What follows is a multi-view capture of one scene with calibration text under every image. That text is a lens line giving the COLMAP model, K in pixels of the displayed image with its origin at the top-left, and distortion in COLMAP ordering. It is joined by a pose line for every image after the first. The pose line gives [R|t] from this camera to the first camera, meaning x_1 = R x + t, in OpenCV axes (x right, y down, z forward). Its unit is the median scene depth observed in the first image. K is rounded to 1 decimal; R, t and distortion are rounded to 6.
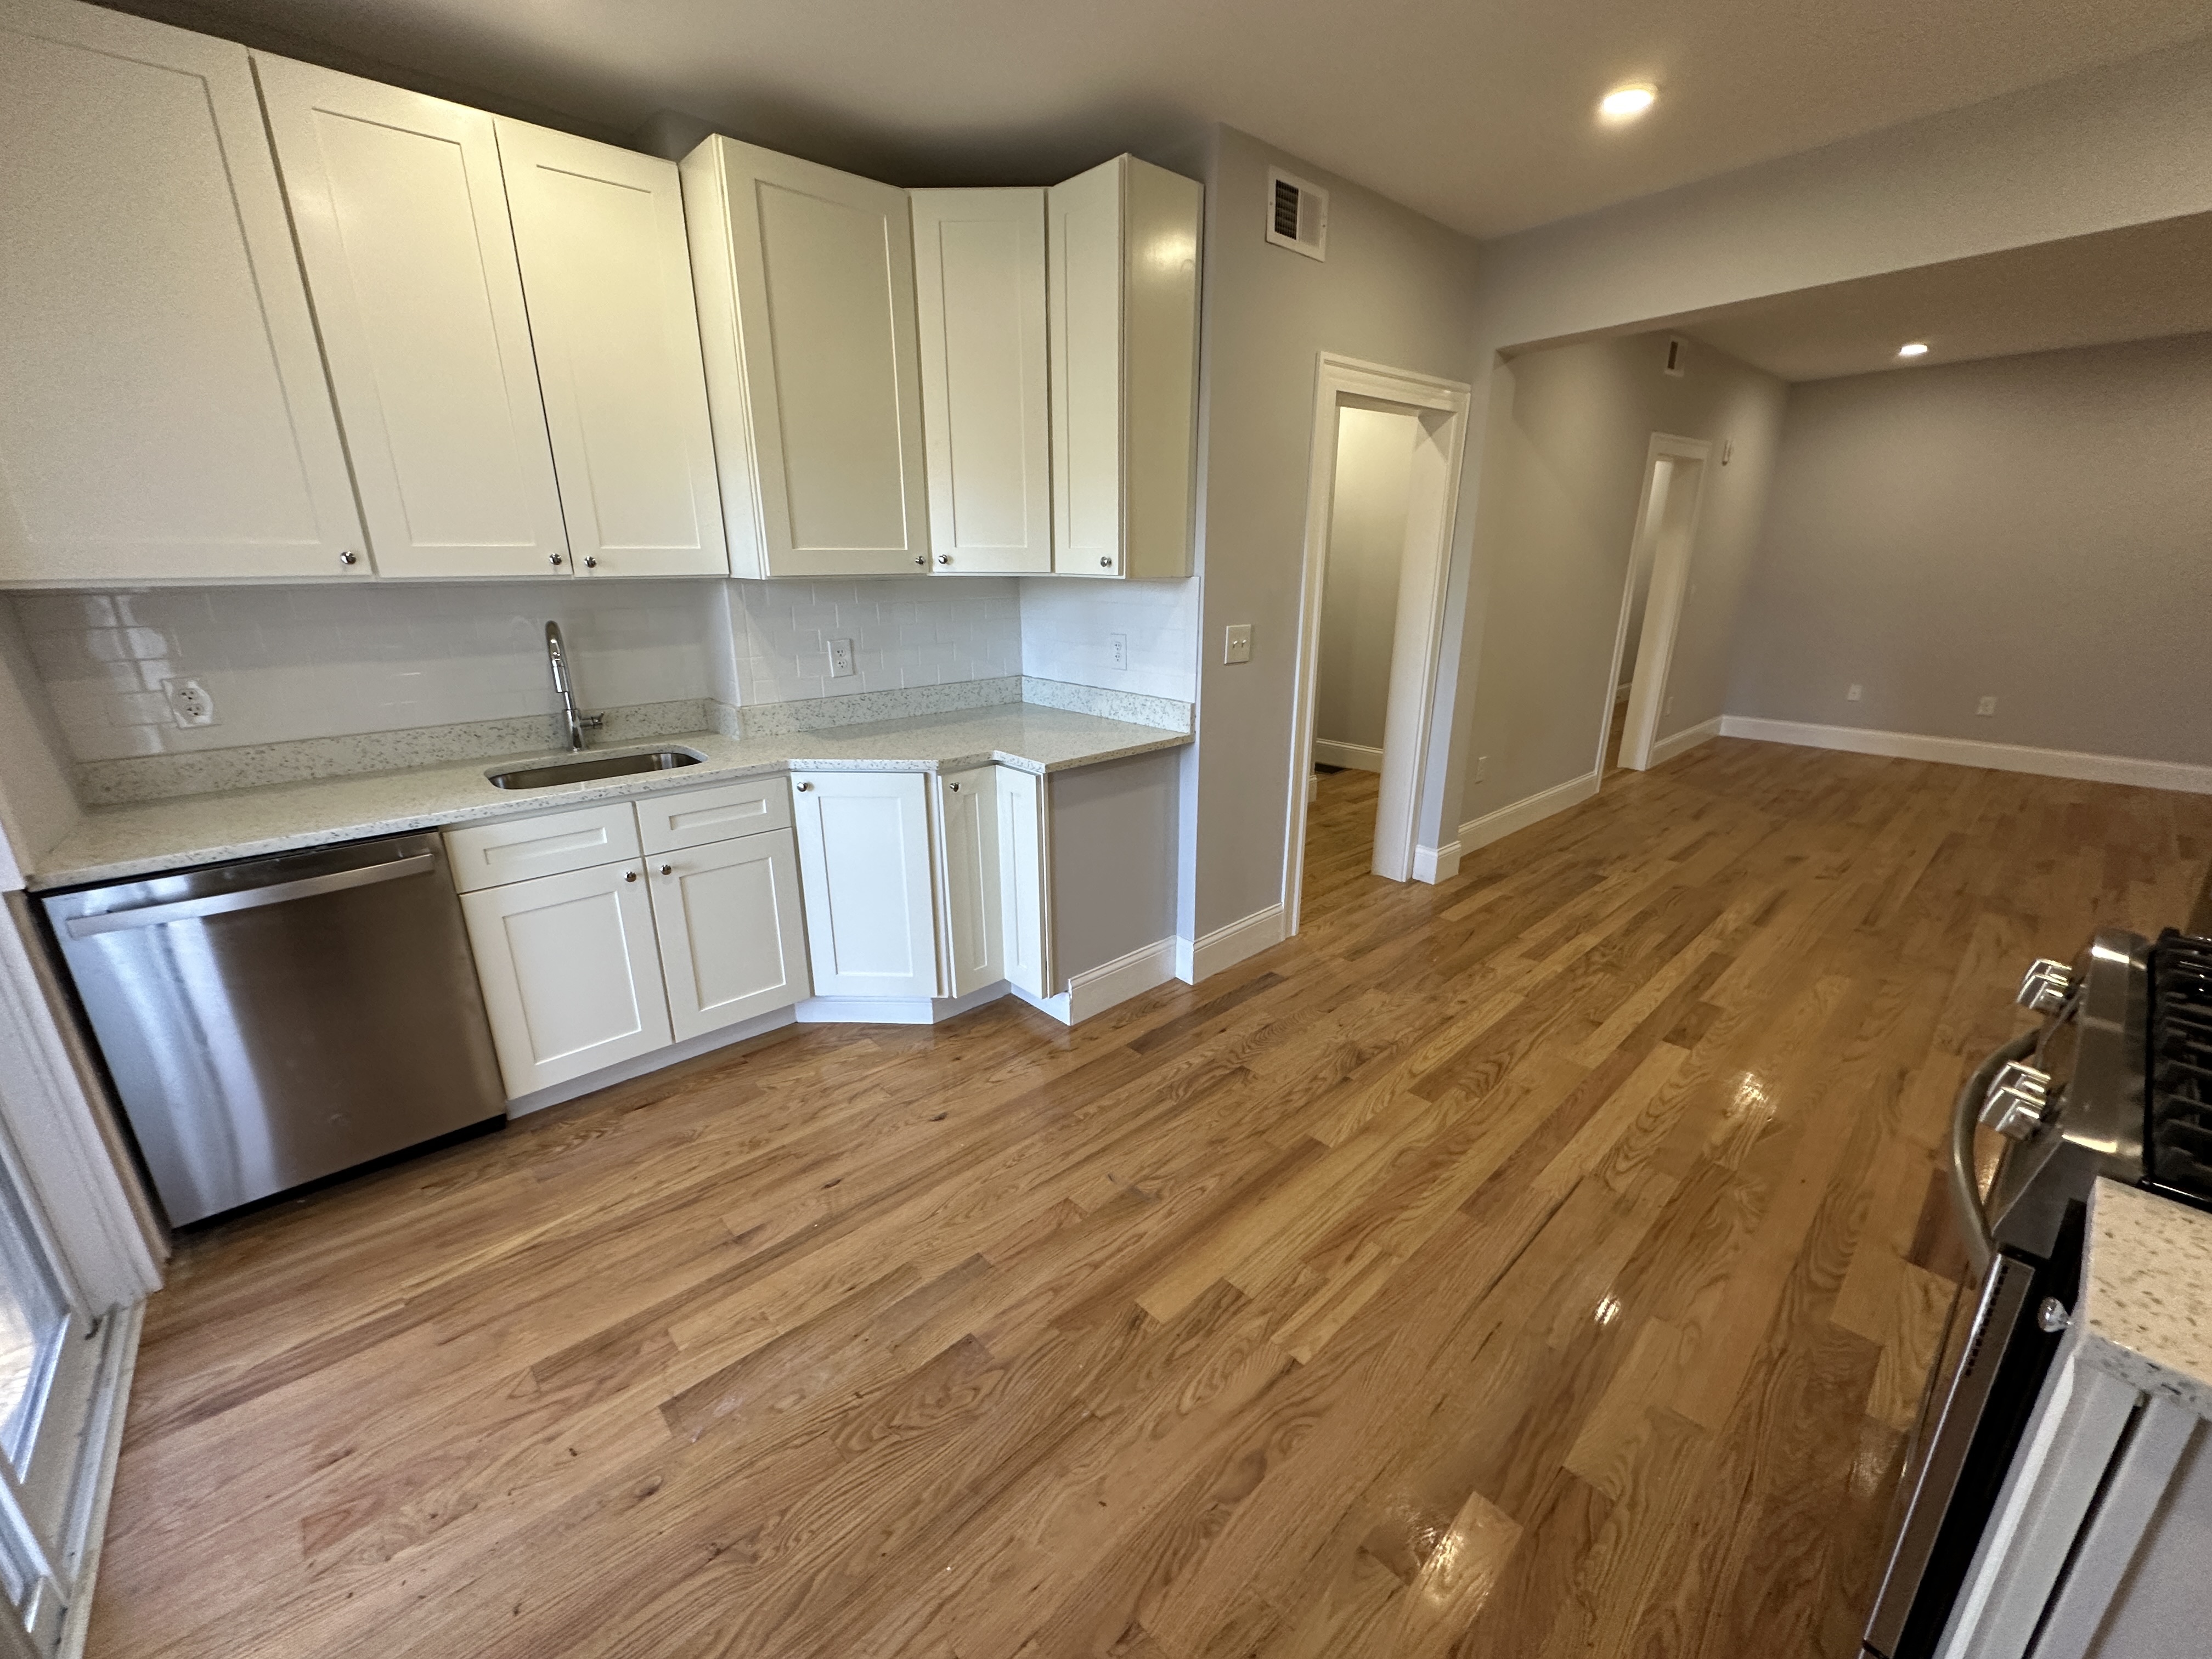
lens RADIAL K [[879.2, 0, 1106.5], [0, 879.2, 820.2], [0, 0, 1]] dist [-0.001571, 0.000434]
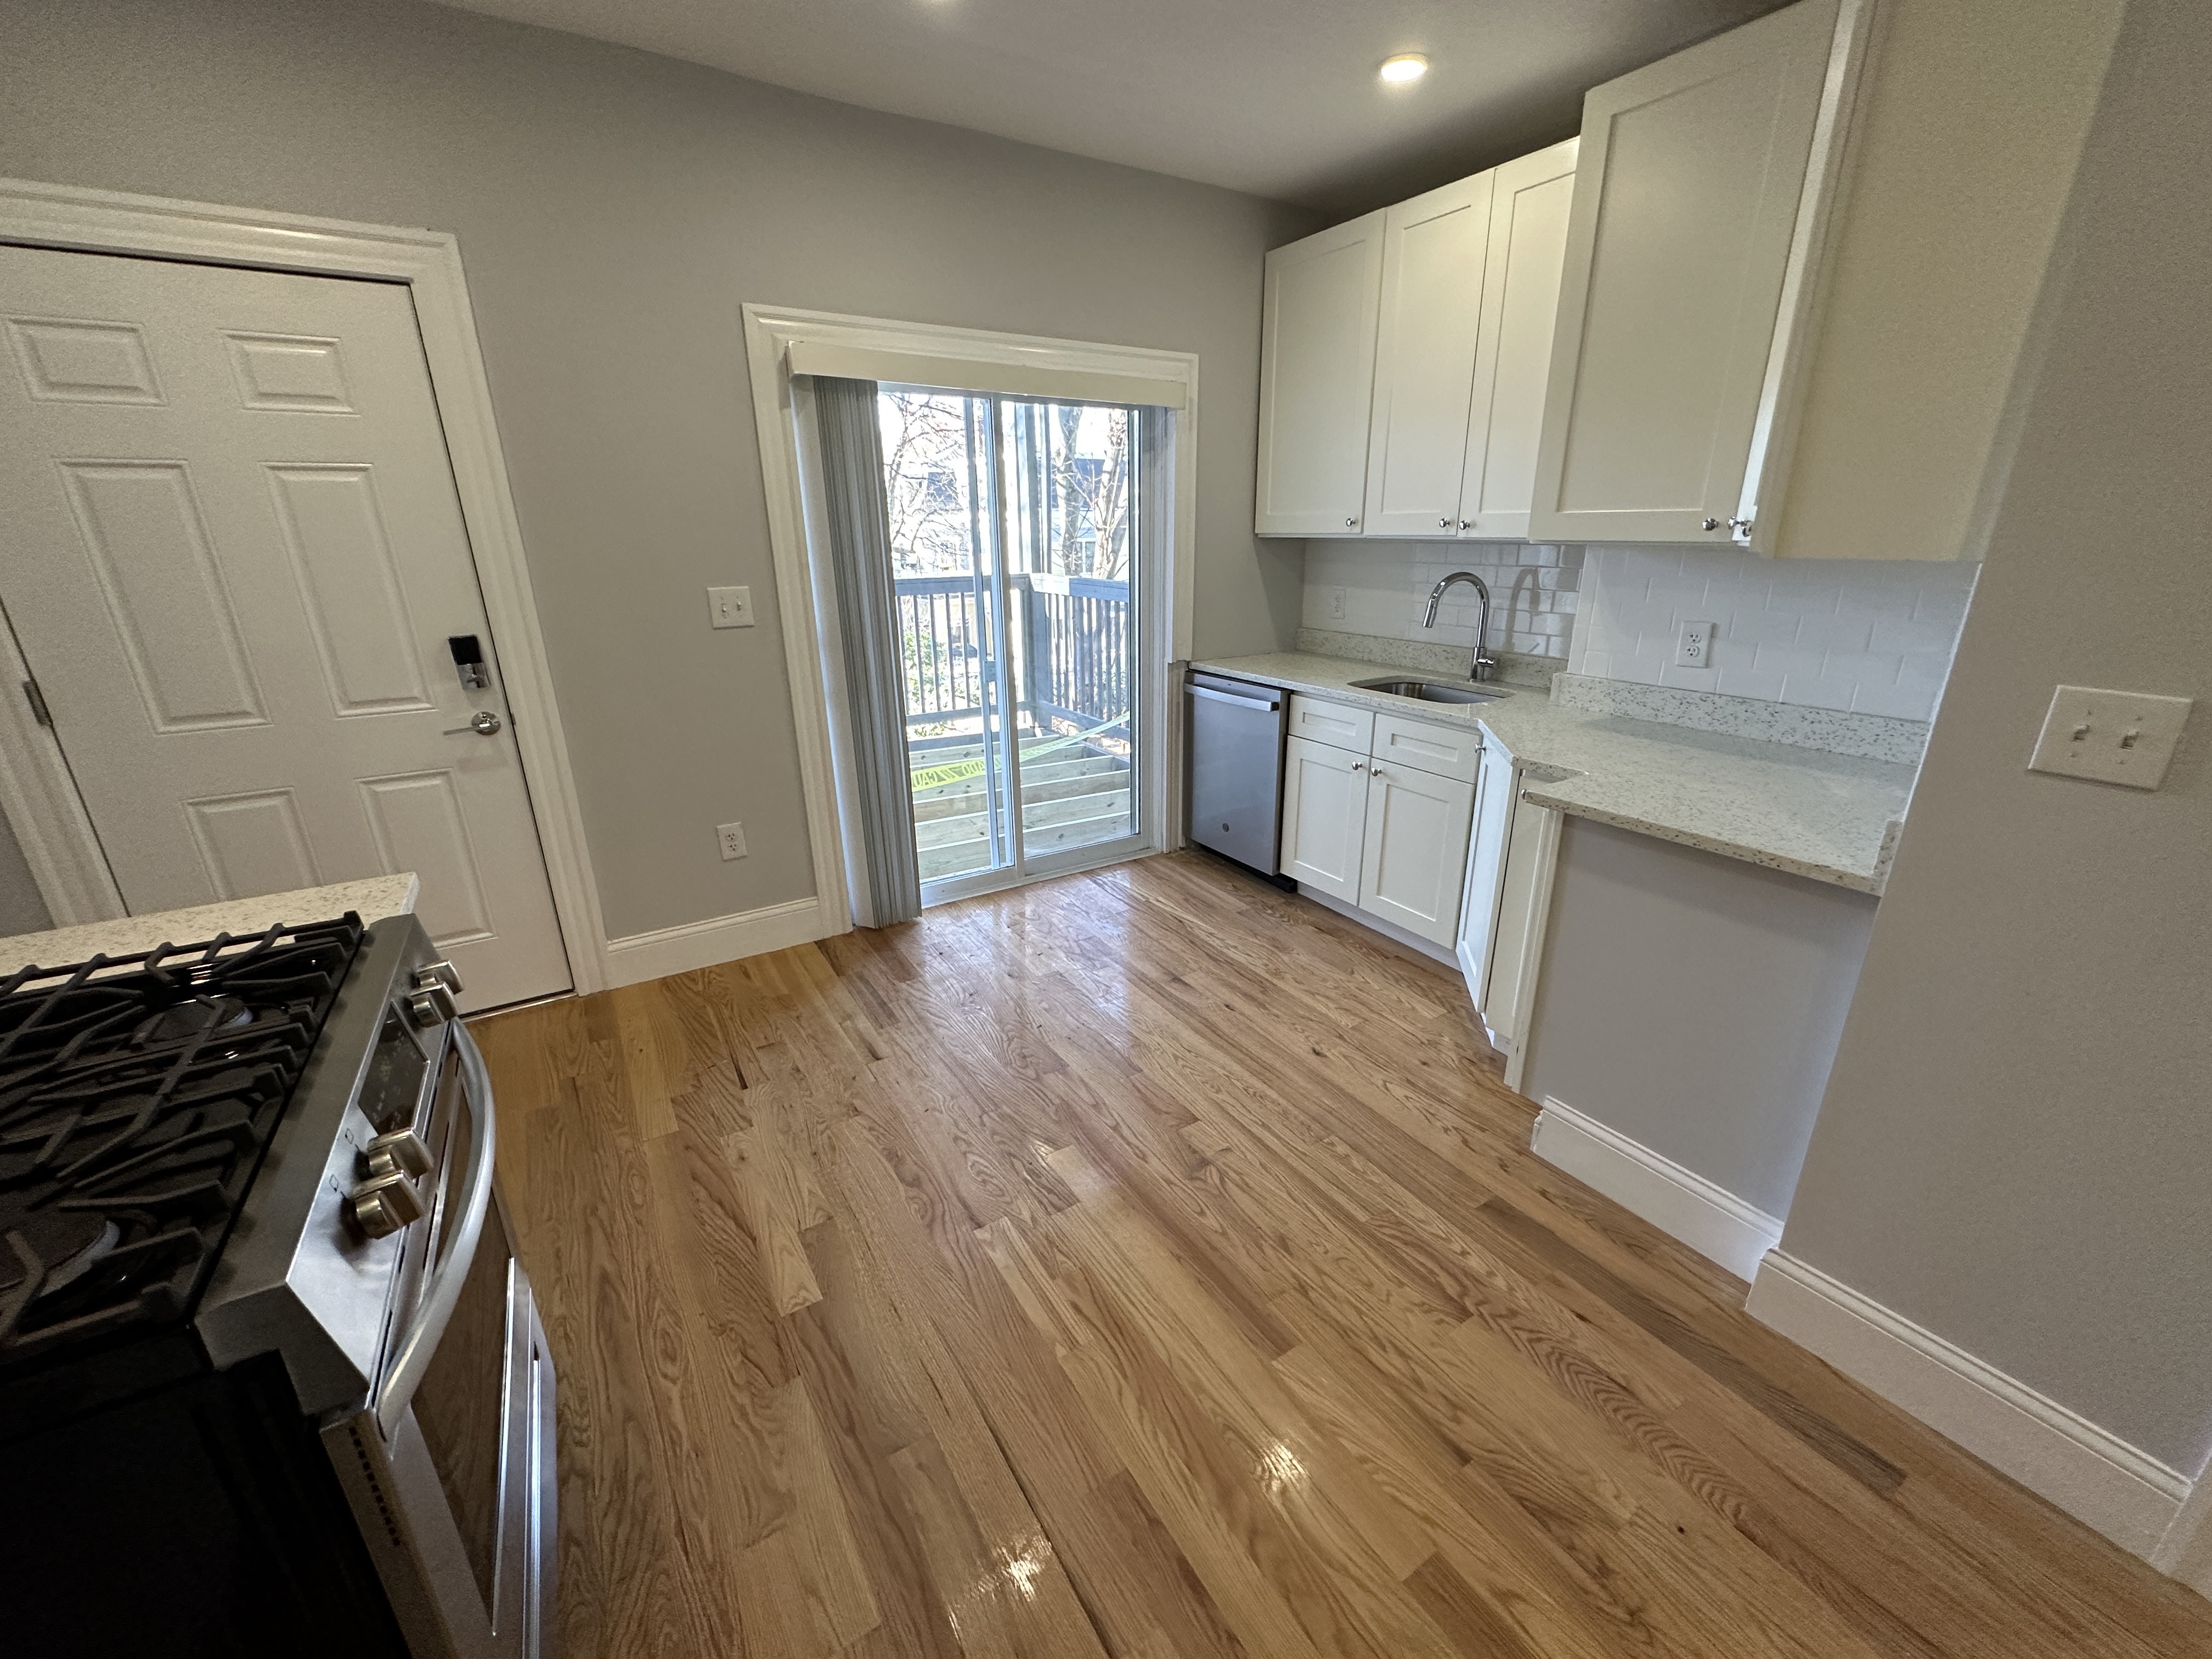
lens RADIAL K [[879.2, 0, 1115.9], [0, 879.2, 826.0], [0, 0, 1]] dist [-0.001571, 0.000434]
pose [[-0.170980, 0.323424, -0.930679, 0.706329], [-0.275214, 0.891312, 0.360305, -0.210467], [0.946057, 0.317740, -0.063386, 0.694267]]
